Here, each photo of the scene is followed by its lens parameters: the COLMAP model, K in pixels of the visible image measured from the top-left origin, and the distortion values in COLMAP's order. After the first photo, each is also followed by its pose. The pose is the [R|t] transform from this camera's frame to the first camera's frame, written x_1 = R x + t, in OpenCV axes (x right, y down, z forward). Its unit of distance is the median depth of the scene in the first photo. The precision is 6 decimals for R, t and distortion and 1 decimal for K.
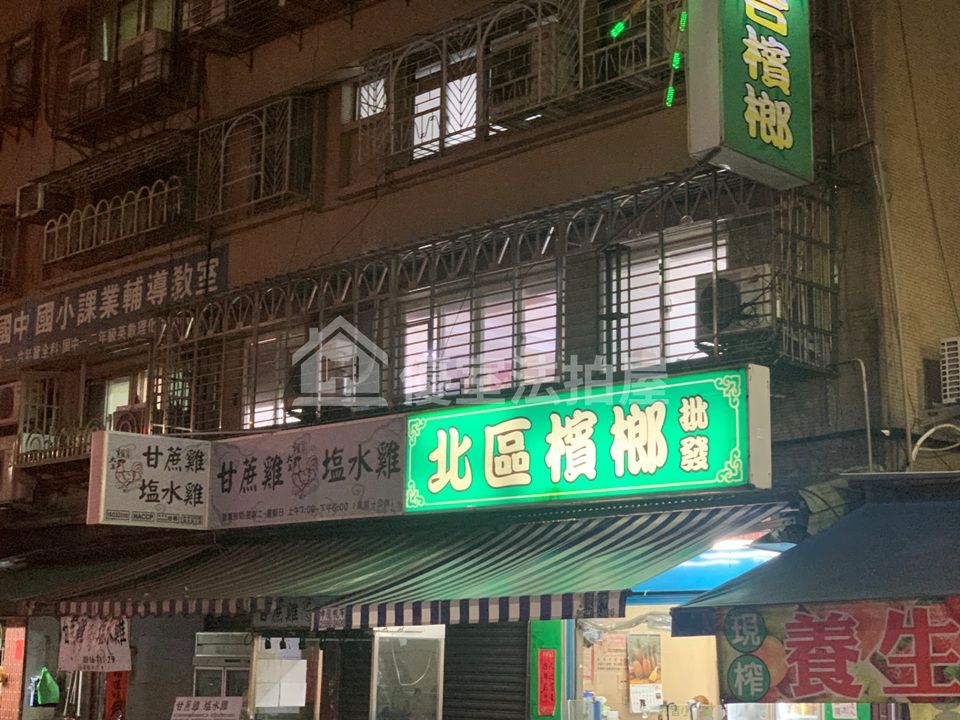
lens RADIAL K [[1566.8, 0, 480.5], [0, 1566.8, 318.0], [0, 0, 1]] dist [0.012201, 0.181180]
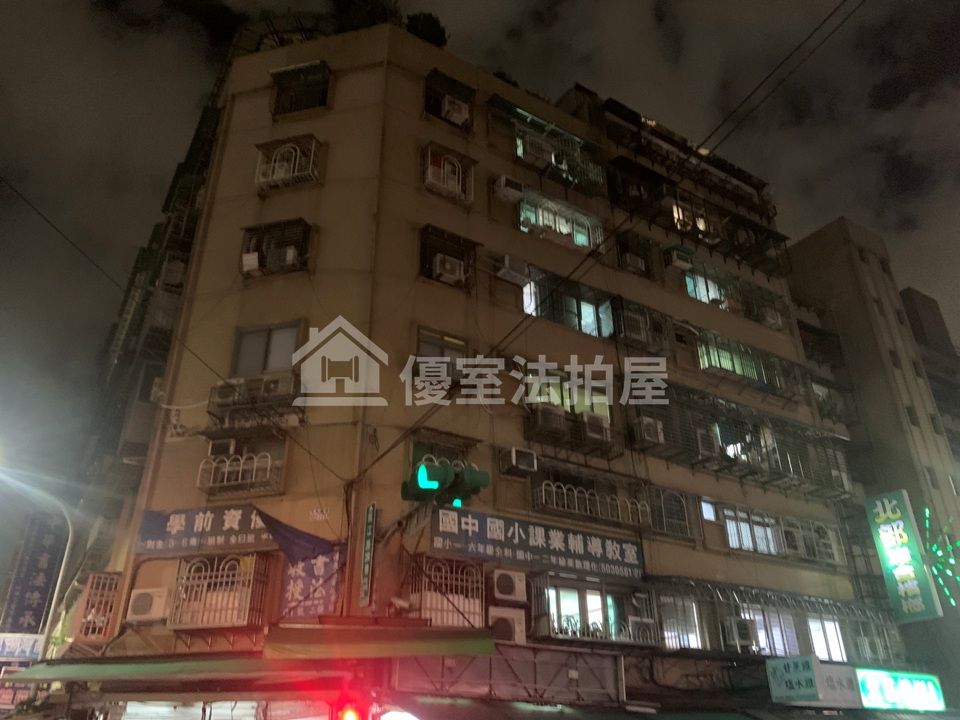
lens RADIAL K [[728.2, 0, 480.0], [0, 728.2, 360.0], [0, 0, 1]] dist [-0.006900, -0.009614]
pose [[0.221284, 0.459533, 0.860153, -1.611313], [-0.199174, 0.884723, -0.421420, 0.261404], [-0.954654, -0.078066, 0.287302, 1.356753]]
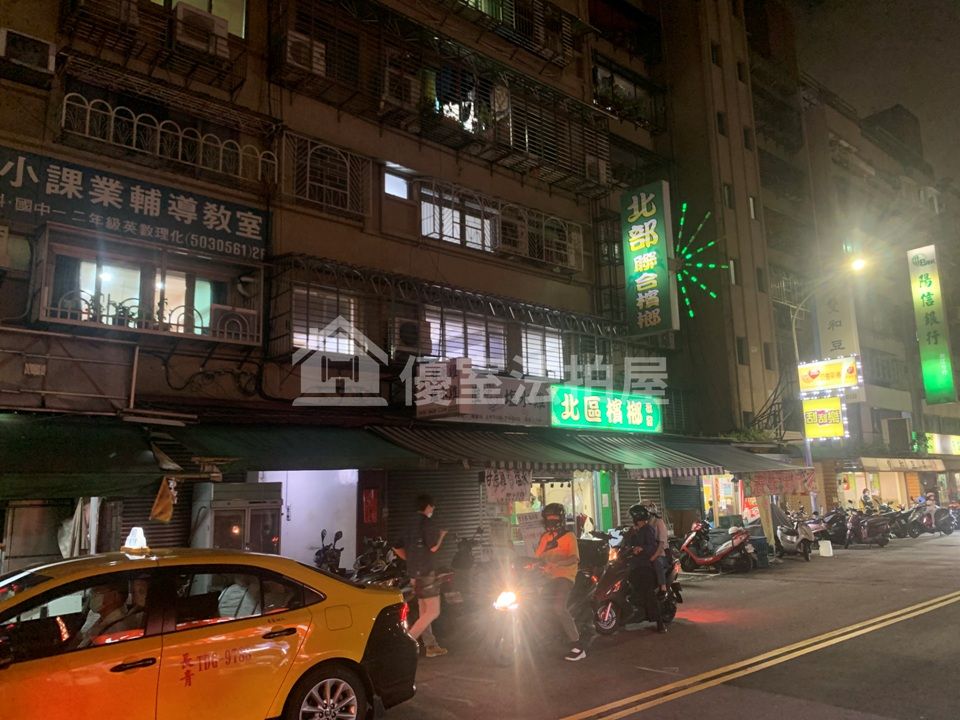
lens RADIAL K [[726.2, 0, 480.0], [0, 726.2, 360.0], [0, 0, 1]] dist [0.094146, -0.205669]
pose [[0.060789, 0.162255, 0.984875, -1.125822], [-0.187523, 0.970987, -0.148392, 0.210554], [-0.980377, -0.175666, 0.089451, 1.046675]]
